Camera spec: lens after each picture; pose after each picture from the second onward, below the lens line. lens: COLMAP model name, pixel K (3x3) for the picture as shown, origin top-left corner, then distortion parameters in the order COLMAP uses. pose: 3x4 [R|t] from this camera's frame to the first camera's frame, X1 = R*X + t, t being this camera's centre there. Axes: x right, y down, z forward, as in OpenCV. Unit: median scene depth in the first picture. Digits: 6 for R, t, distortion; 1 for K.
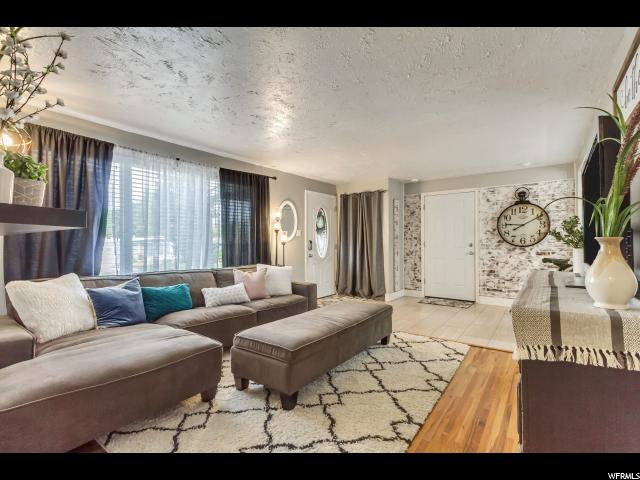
lens RADIAL K [[297.3, 0, 320.0], [0, 297.3, 240.0], [0, 0, 1]] dist [0.002403, -0.000762]
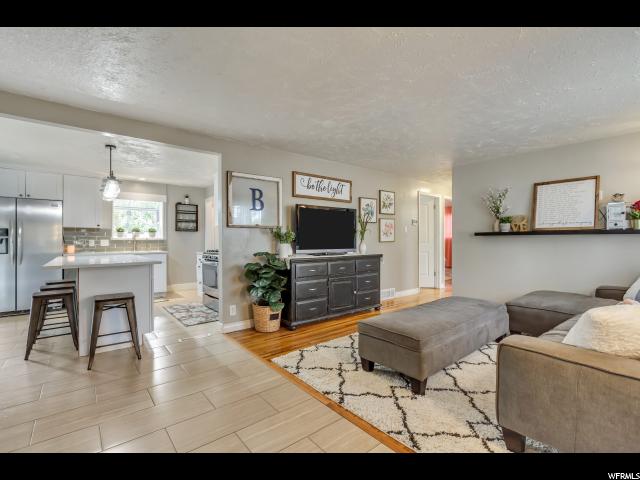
lens RADIAL K [[294.0, 0, 321.3], [0, 294.0, 240.5], [0, 0, 1]] dist [0.000572, -0.001380]
pose [[-0.970941, 0.009573, 0.239126, 0.097208], [0.008111, 0.999942, -0.007098, 0.009250], [-0.239180, -0.004952, -0.970963, 1.144317]]
